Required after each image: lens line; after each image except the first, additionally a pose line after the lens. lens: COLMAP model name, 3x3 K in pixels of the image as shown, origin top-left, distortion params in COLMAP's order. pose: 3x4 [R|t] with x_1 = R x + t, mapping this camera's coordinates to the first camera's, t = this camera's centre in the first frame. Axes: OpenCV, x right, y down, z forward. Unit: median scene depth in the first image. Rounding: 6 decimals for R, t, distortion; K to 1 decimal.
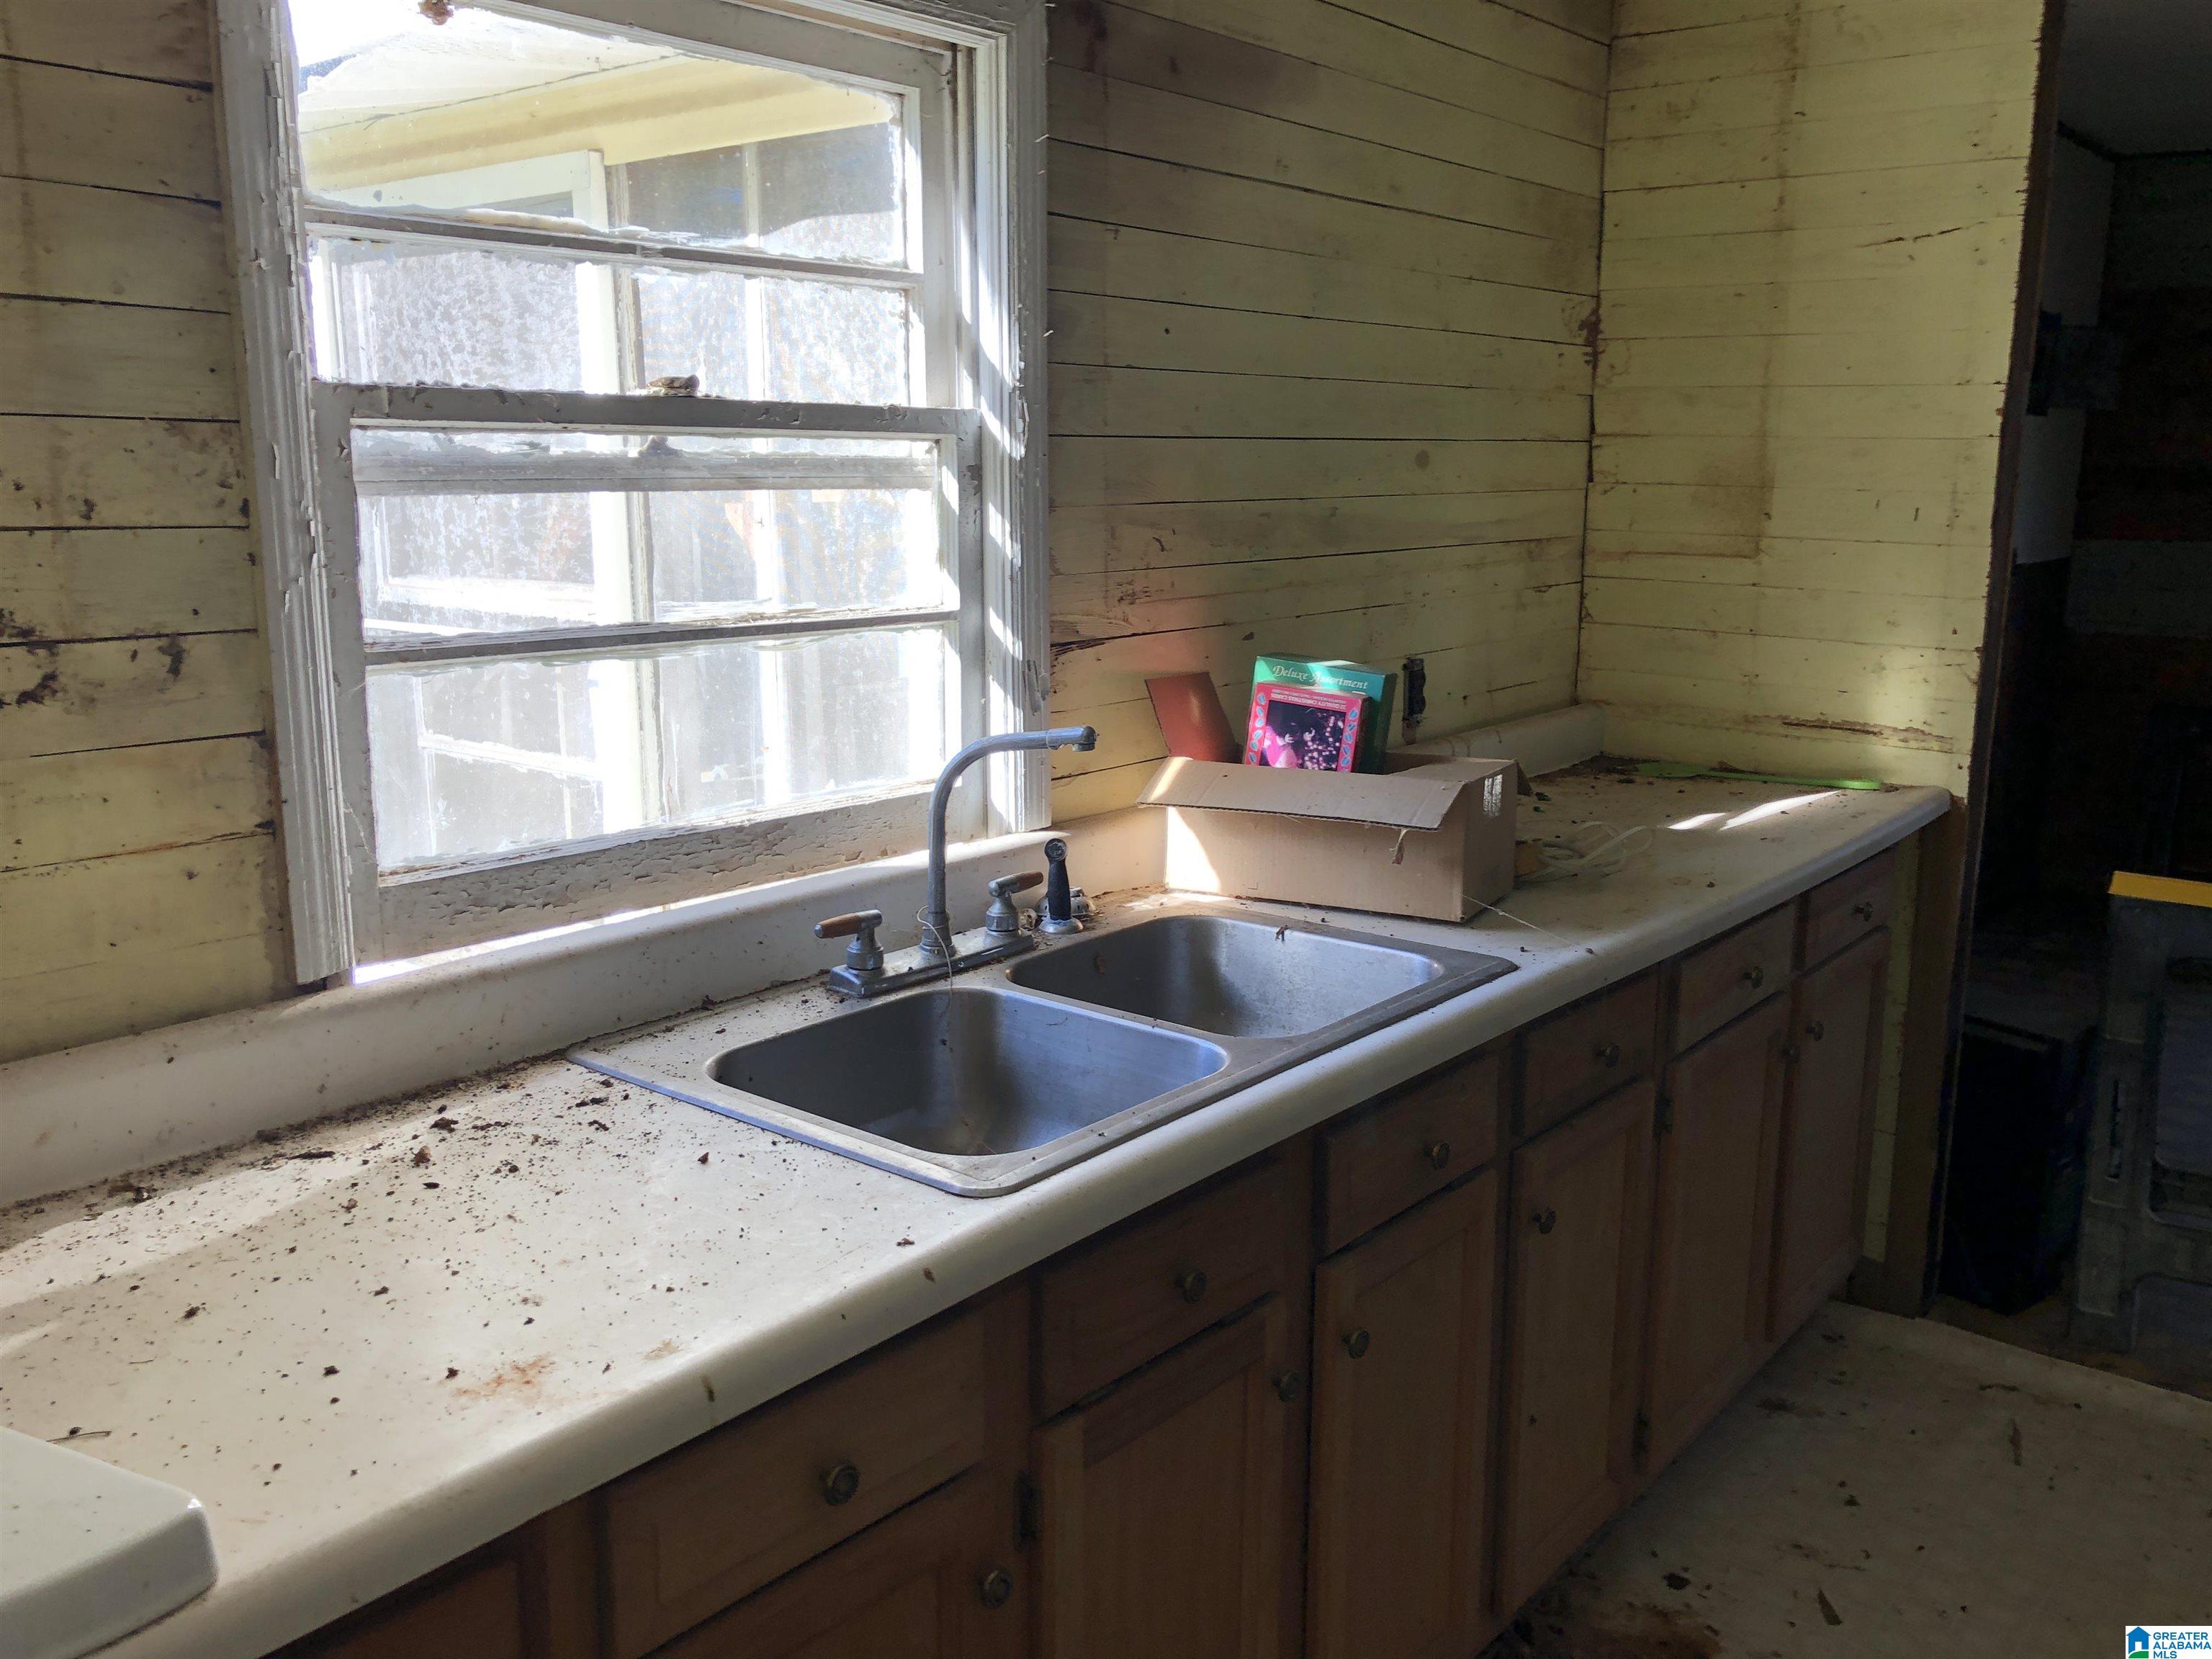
lens RADIAL K [[1809.2, 0, 1118.9], [0, 1809.2, 807.3], [0, 0, 1]] dist [0.041115, -0.045293]
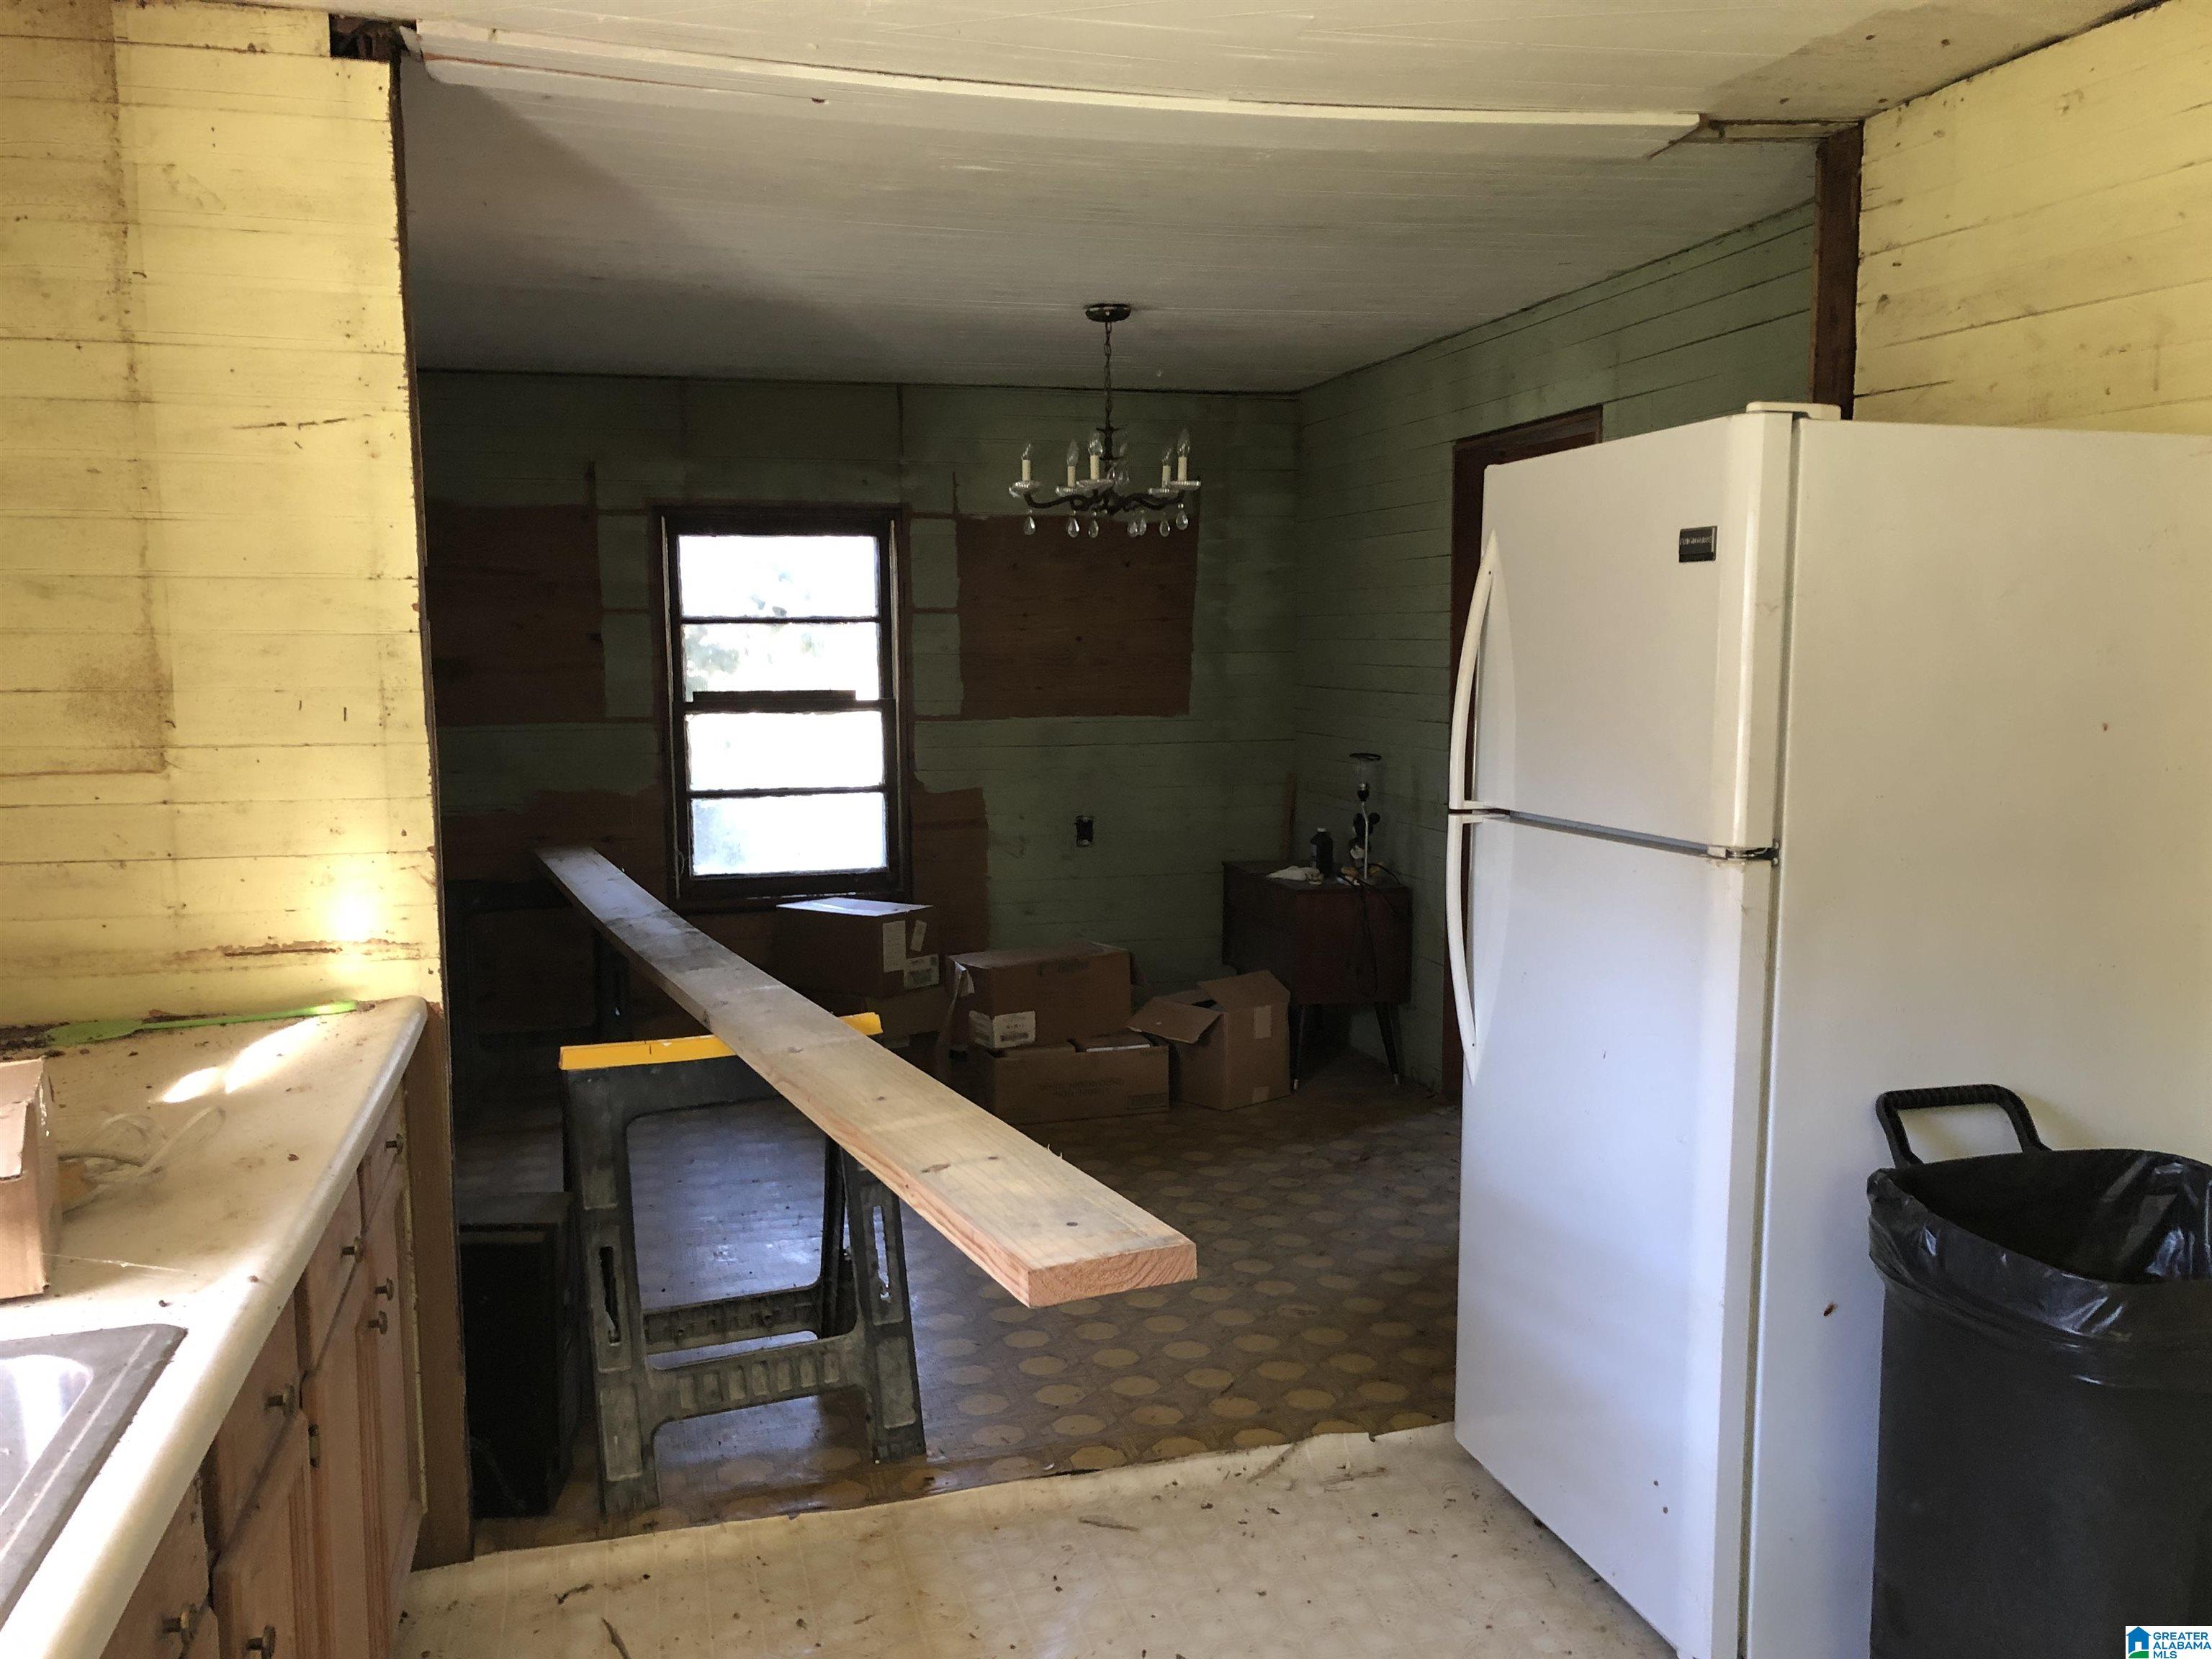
lens RADIAL K [[1809.2, 0, 1099.7], [0, 1809.2, 835.2], [0, 0, 1]] dist [0.041115, -0.045293]
pose [[0.575669, -0.099604, 0.811594, -0.116896], [0.170446, 0.985367, 0.000032, -0.036664], [-0.799721, 0.138315, 0.584222, 0.164738]]
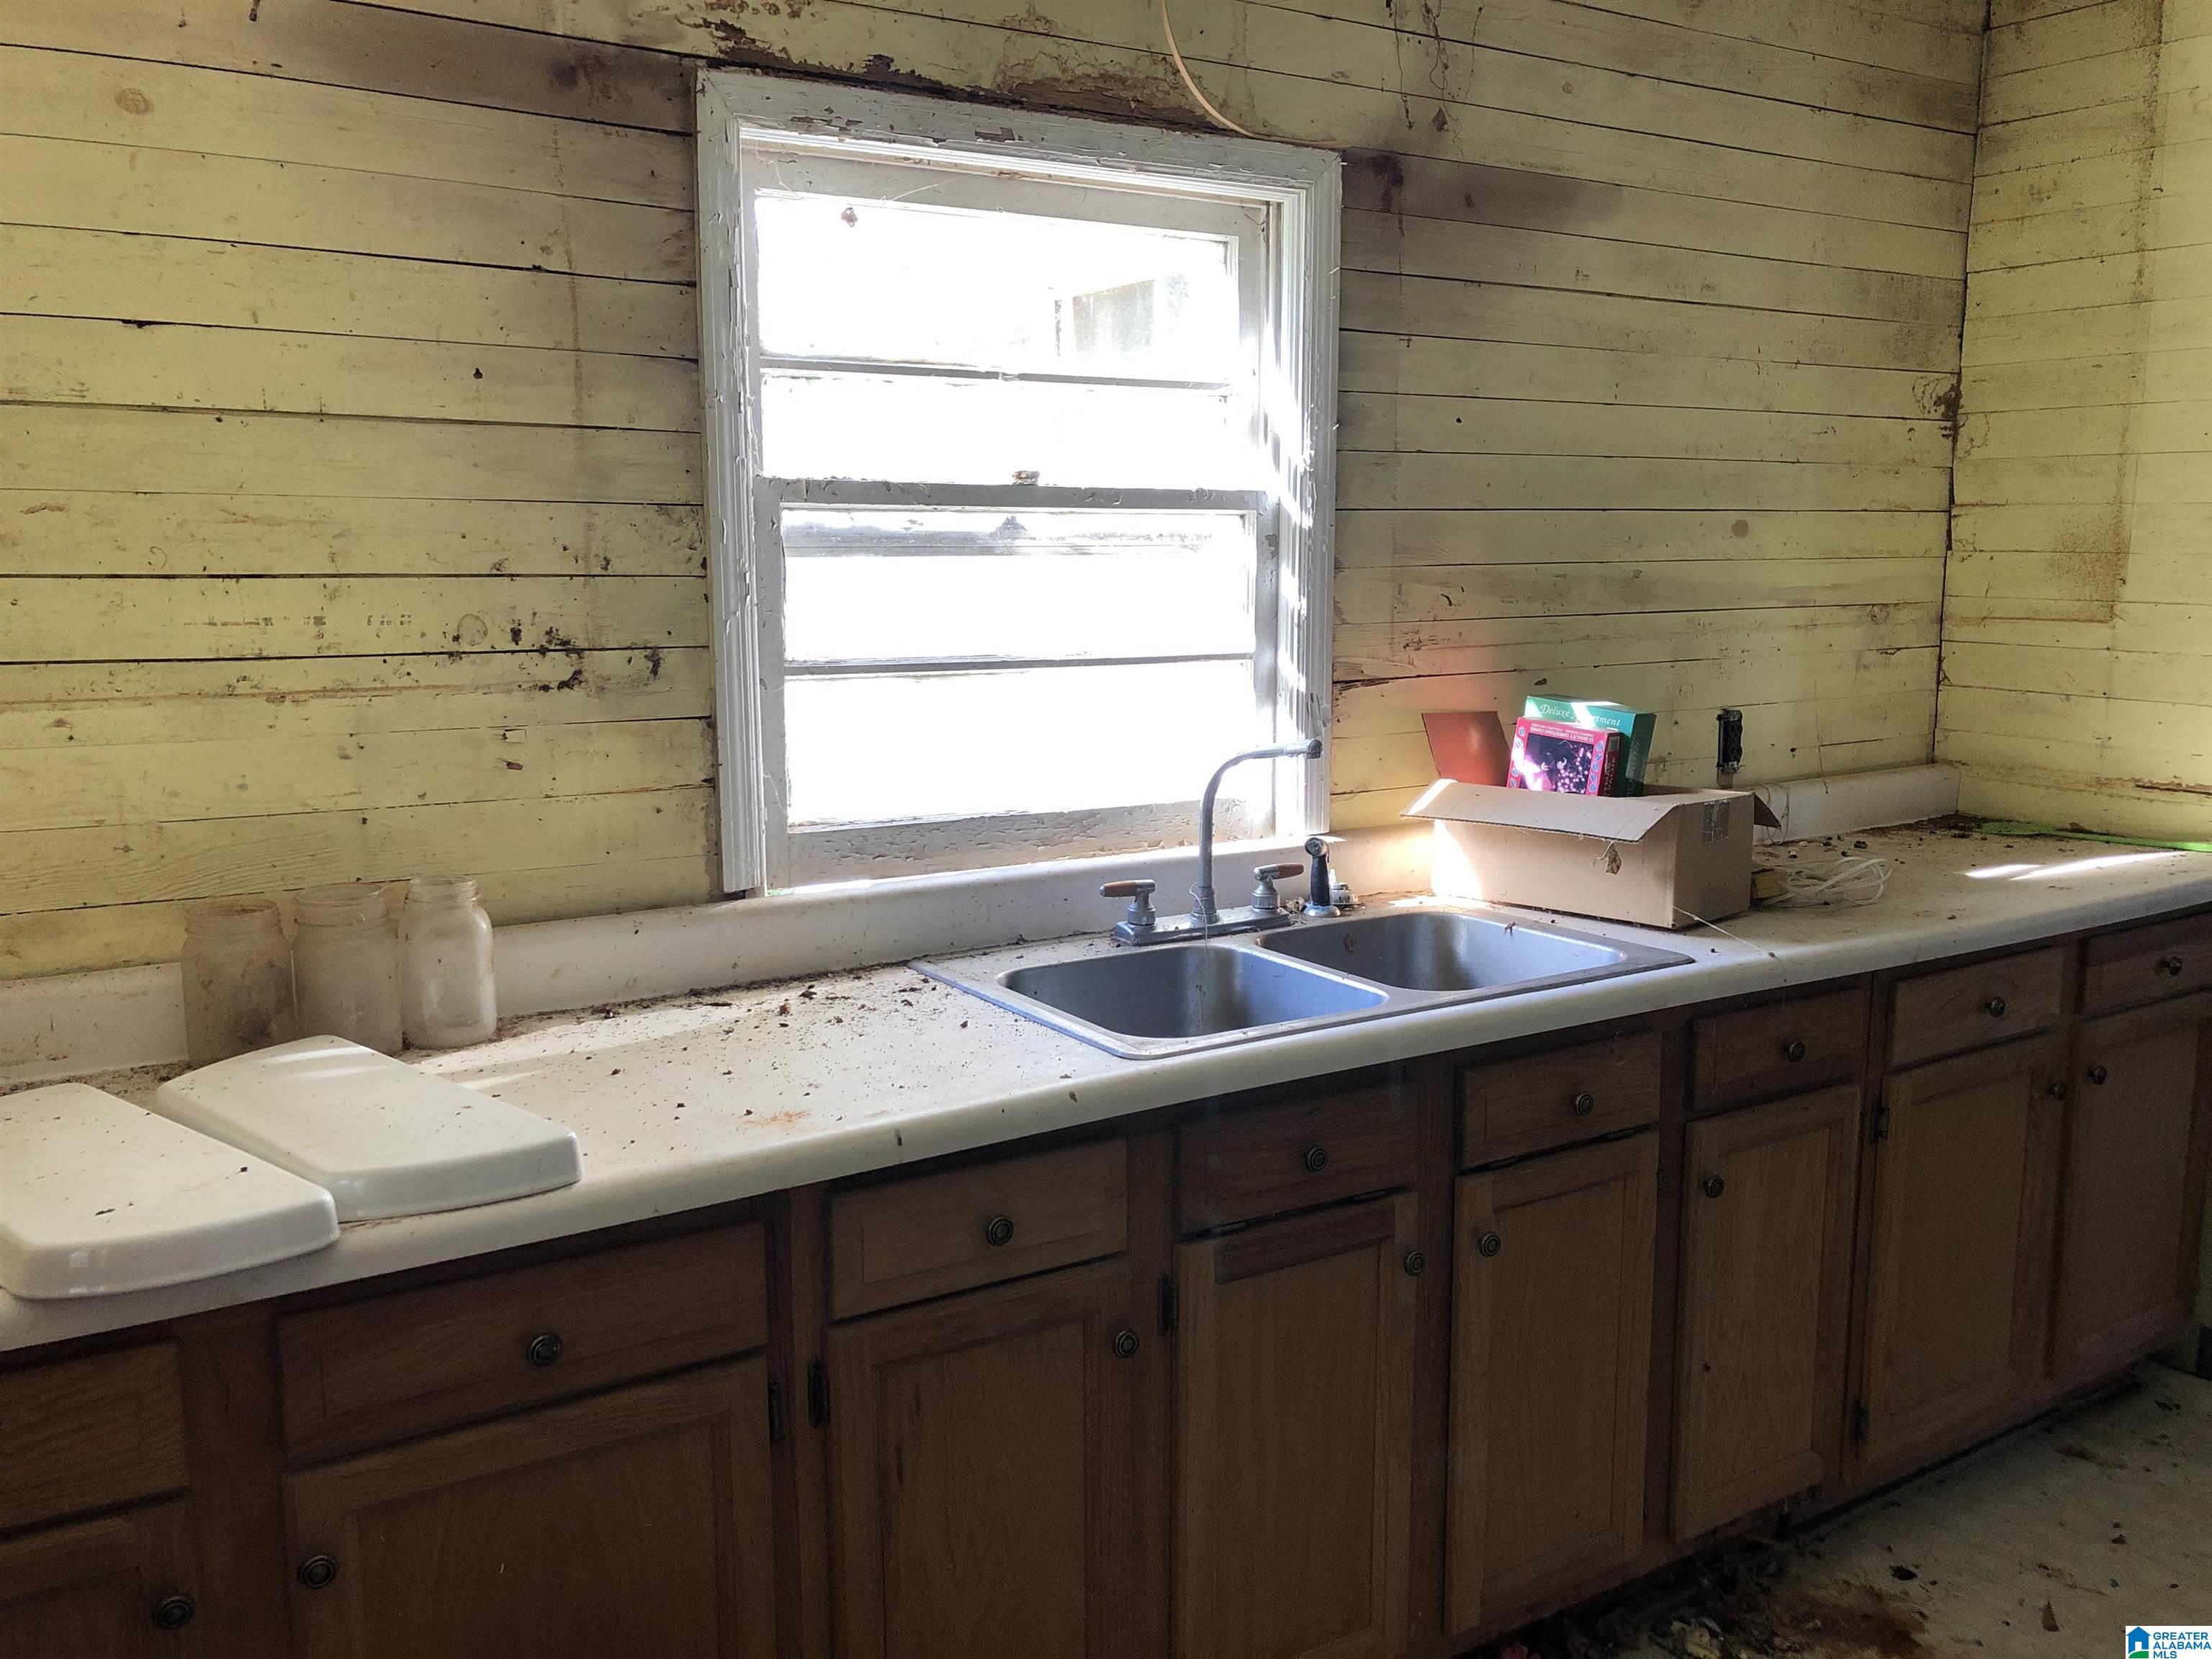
lens RADIAL K [[1809.2, 0, 1108.9], [0, 1809.2, 834.0], [0, 0, 1]] dist [0.041115, -0.045293]
pose [[0.948560, 0.041282, -0.313895, 0.169130], [-0.051978, 0.998315, -0.025780, 0.042245], [0.312302, 0.040769, 0.949108, -0.159230]]
